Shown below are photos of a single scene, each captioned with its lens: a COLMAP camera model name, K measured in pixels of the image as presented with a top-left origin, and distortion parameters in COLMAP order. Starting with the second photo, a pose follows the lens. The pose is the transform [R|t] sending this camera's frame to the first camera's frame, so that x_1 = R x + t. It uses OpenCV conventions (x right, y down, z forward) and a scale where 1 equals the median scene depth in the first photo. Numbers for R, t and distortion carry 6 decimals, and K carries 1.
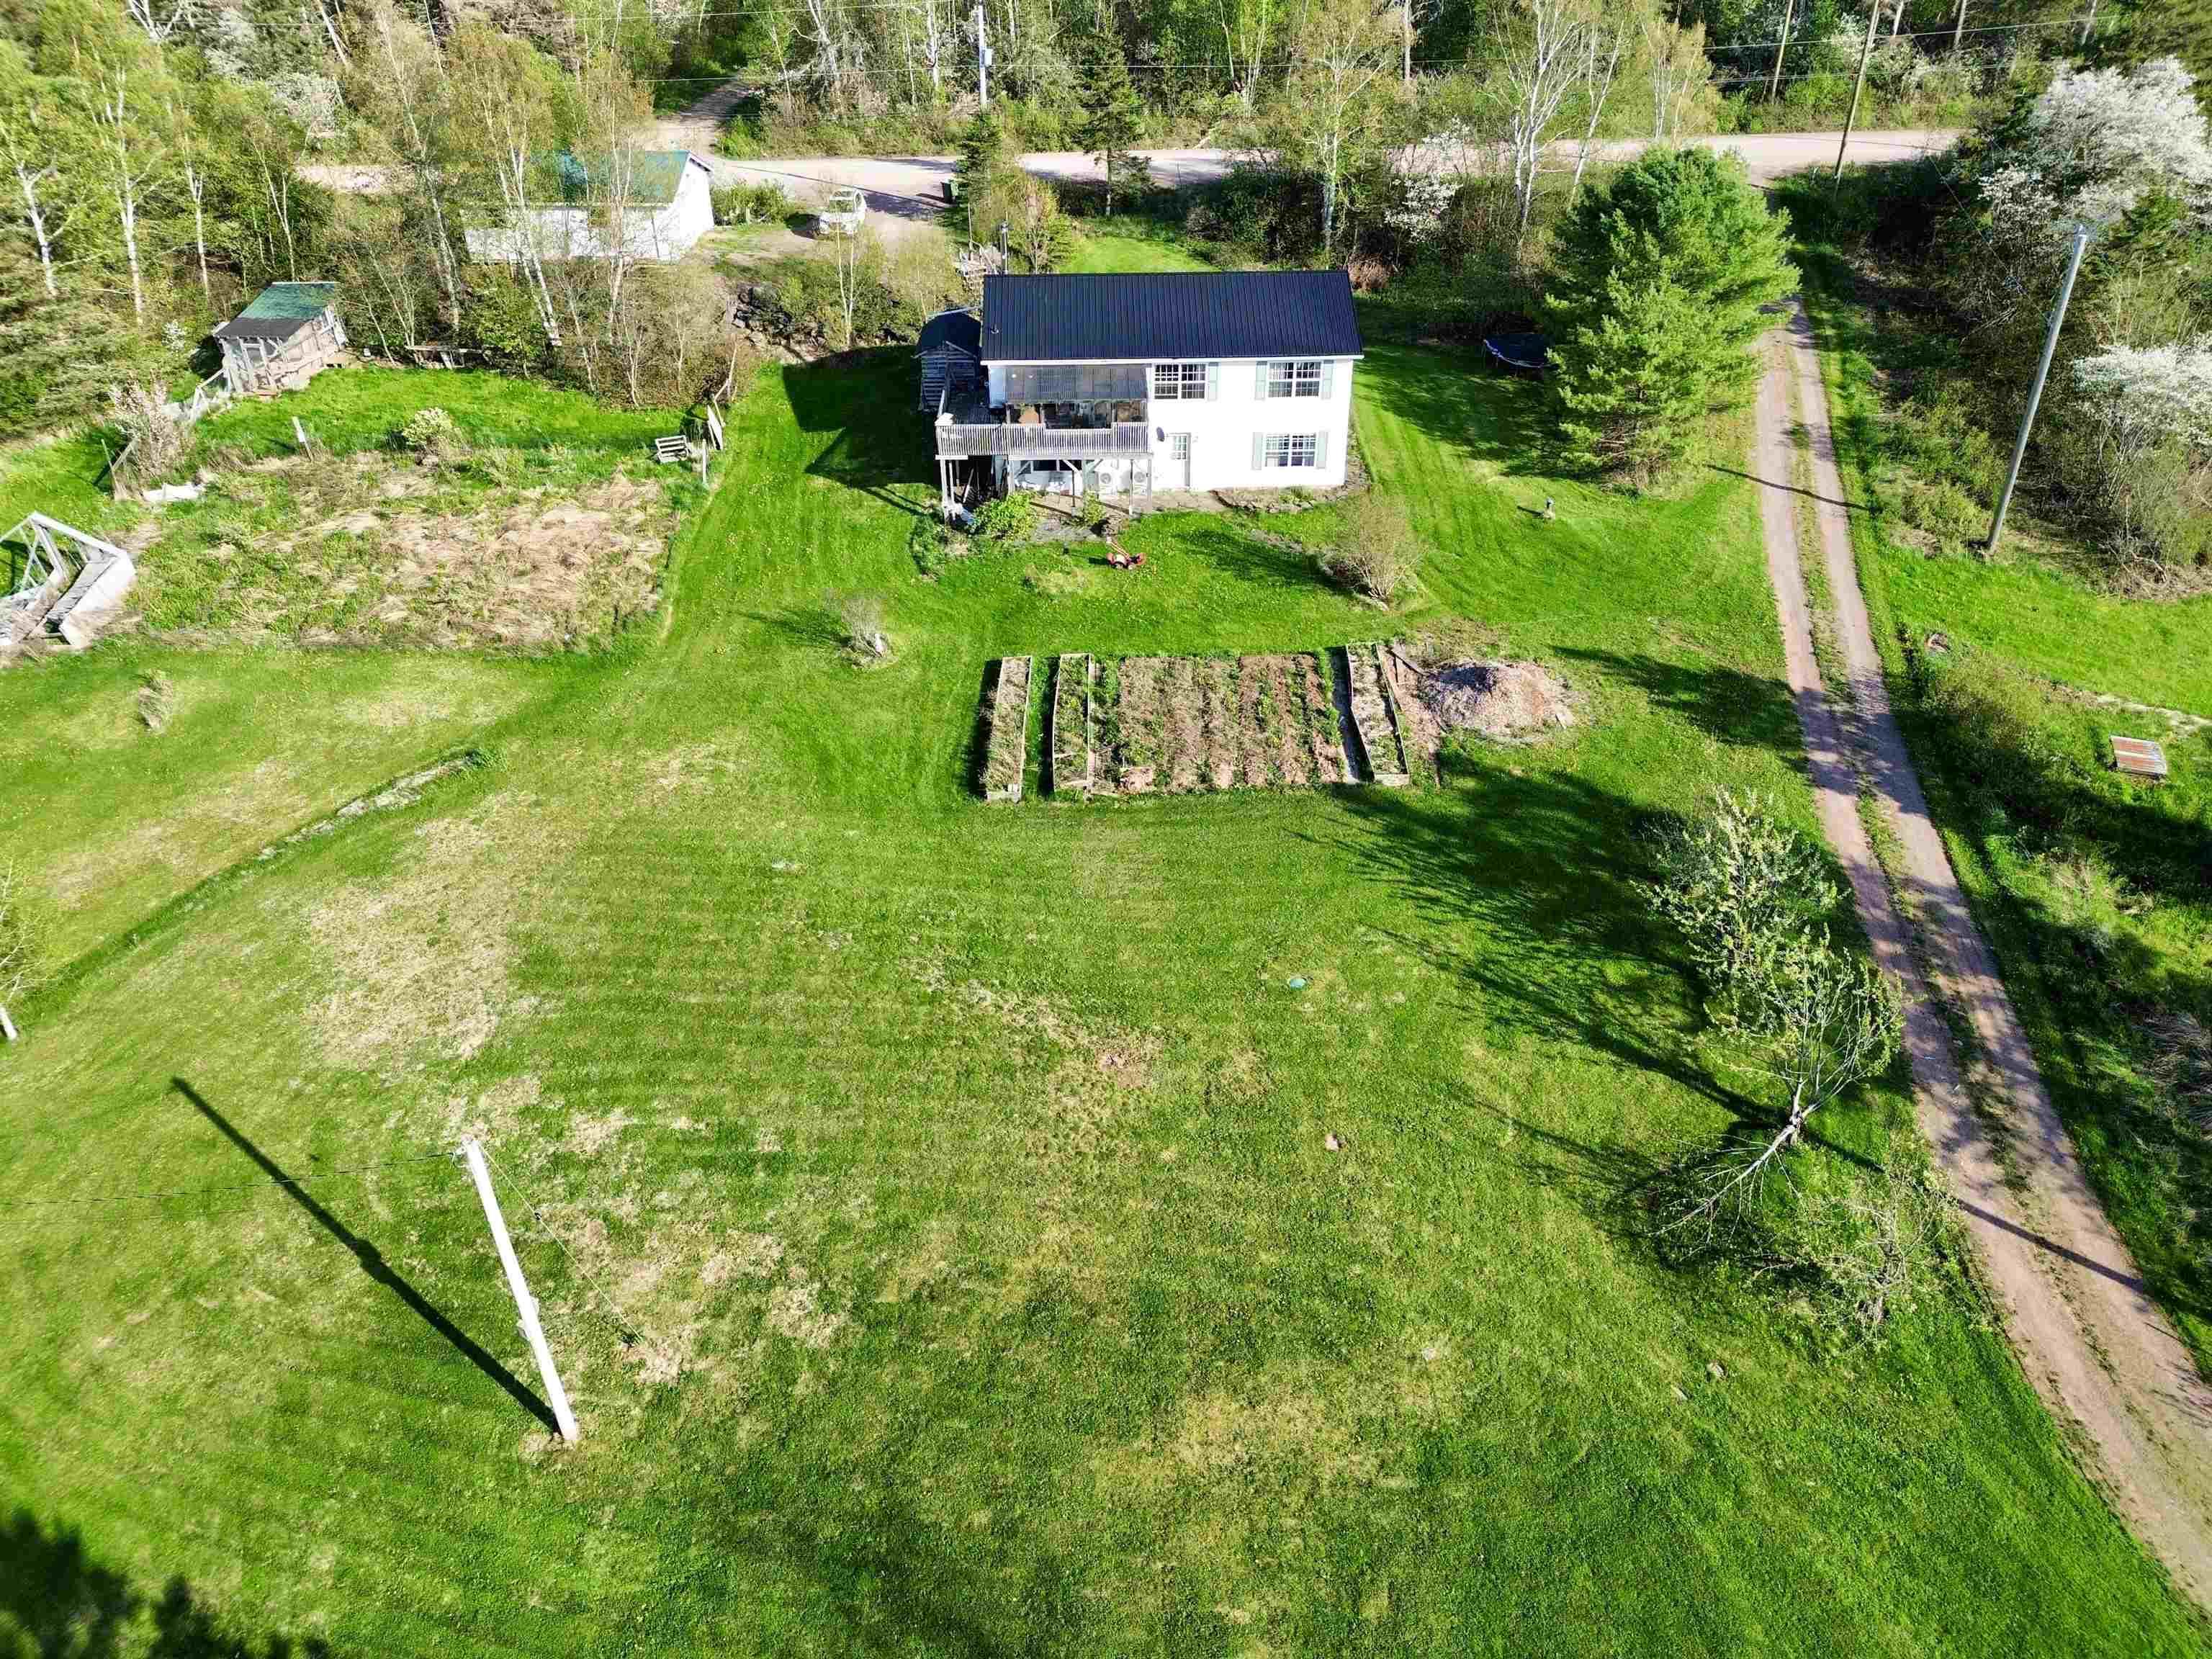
lens RADIAL K [[1543.1, 0, 1106.0], [0, 1543.1, 829.5], [0, 0, 1]] dist [0.095642, -0.110560]
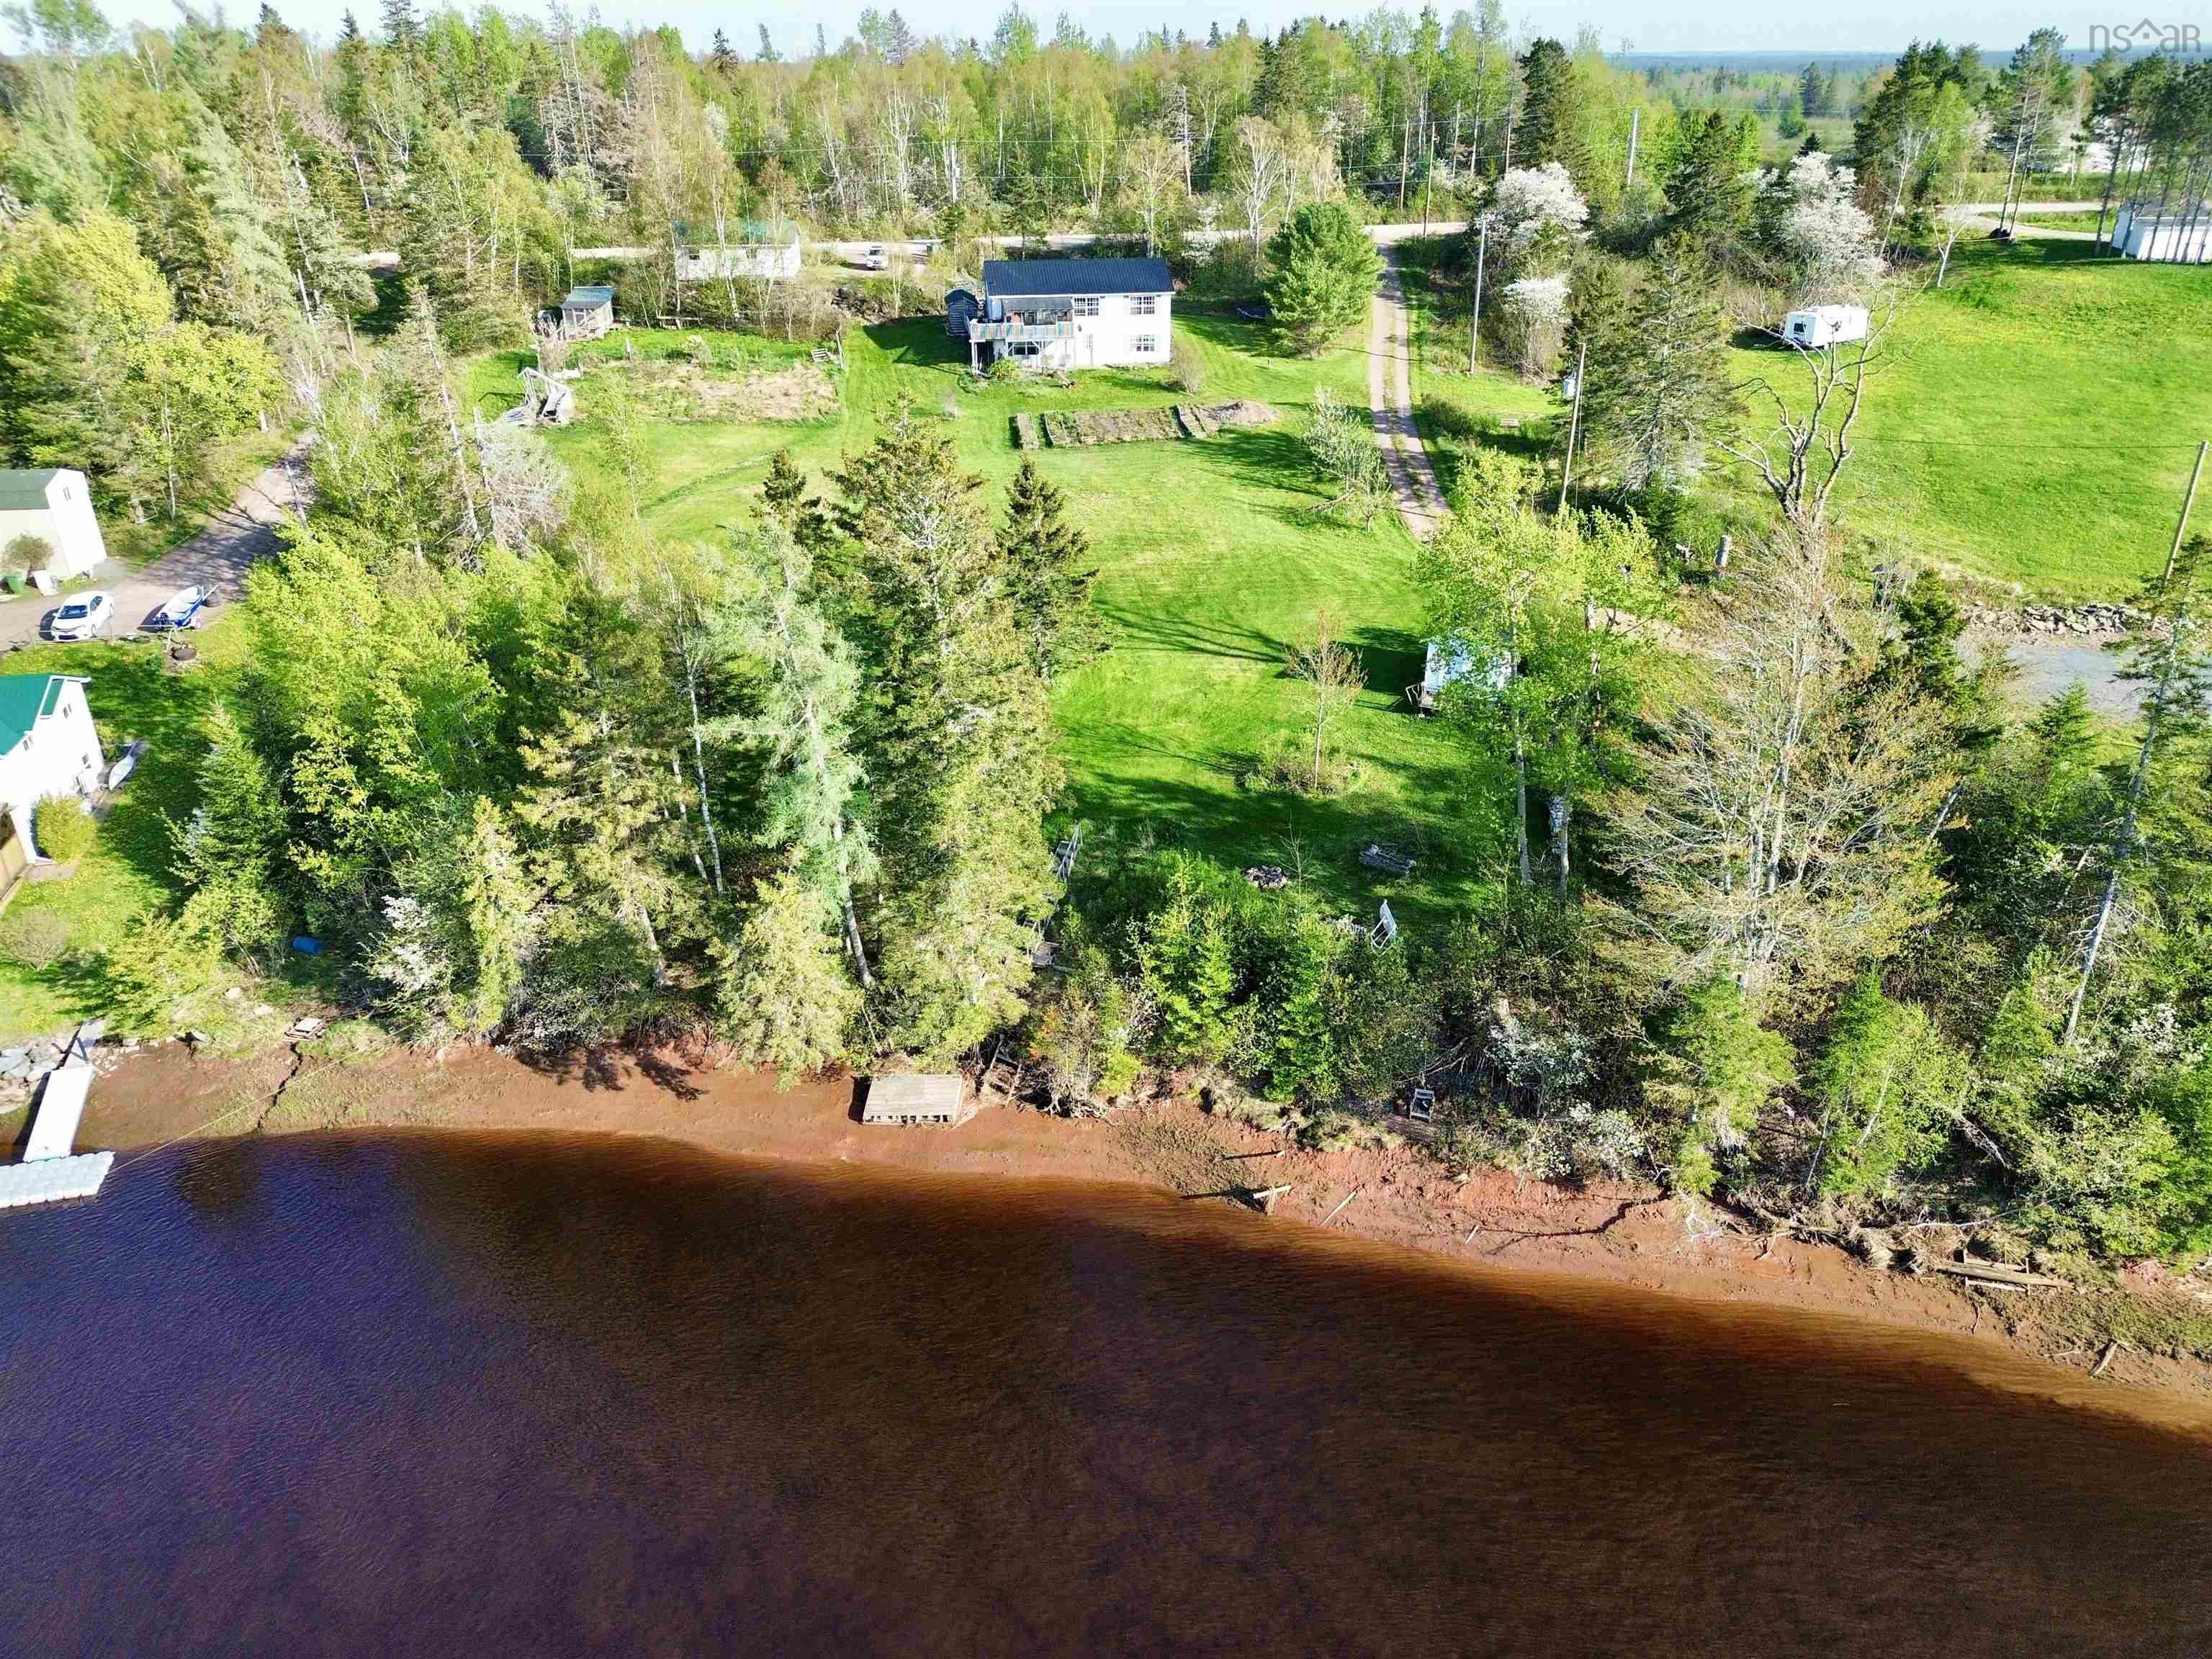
lens RADIAL K [[1543.1, 0, 1106.0], [0, 1543.1, 829.5], [0, 0, 1]] dist [0.095642, -0.110560]
pose [[0.993262, -0.049108, 0.104968, -0.173570], [0.060777, 0.991957, -0.111031, 0.613698], [-0.098672, 0.116663, 0.988258, -0.925822]]
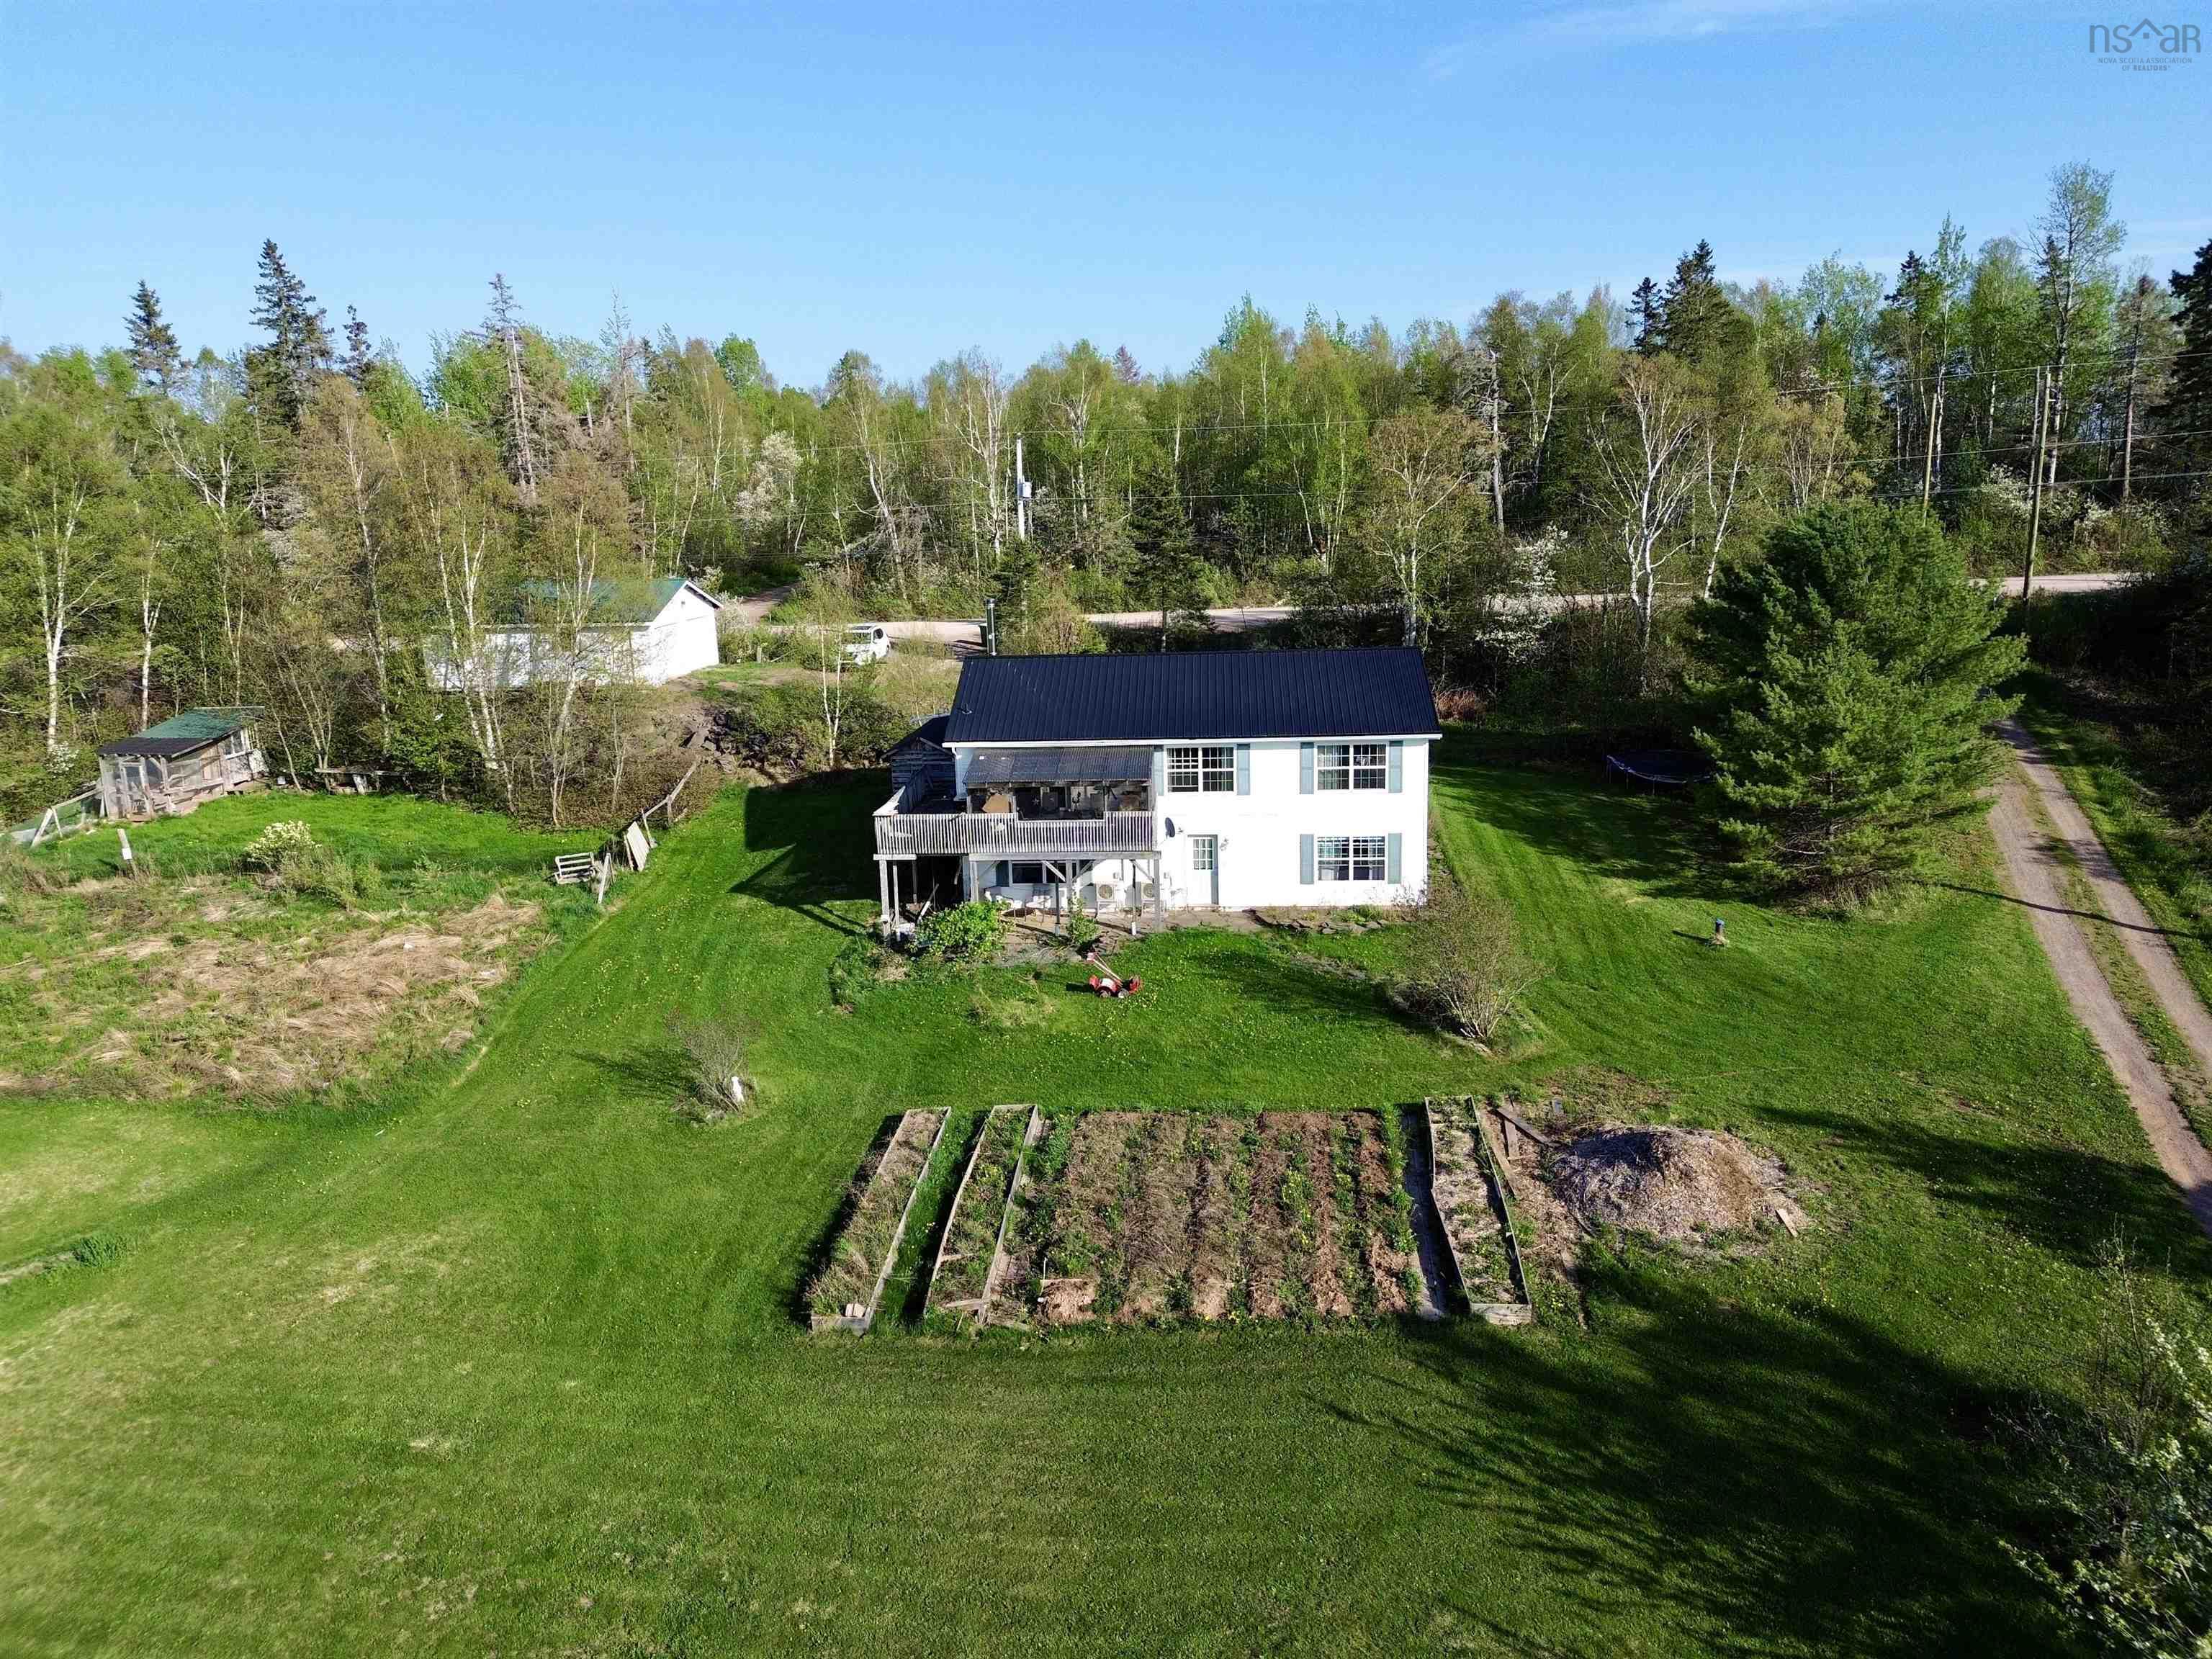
lens RADIAL K [[1543.1, 0, 1106.0], [0, 1543.1, 829.5], [0, 0, 1]] dist [0.095642, -0.110560]
pose [[0.995829, -0.002868, -0.091196, 0.070748], [-0.028274, 0.940602, -0.338331, -0.000325], [0.086749, 0.339498, 0.936598, 0.292732]]
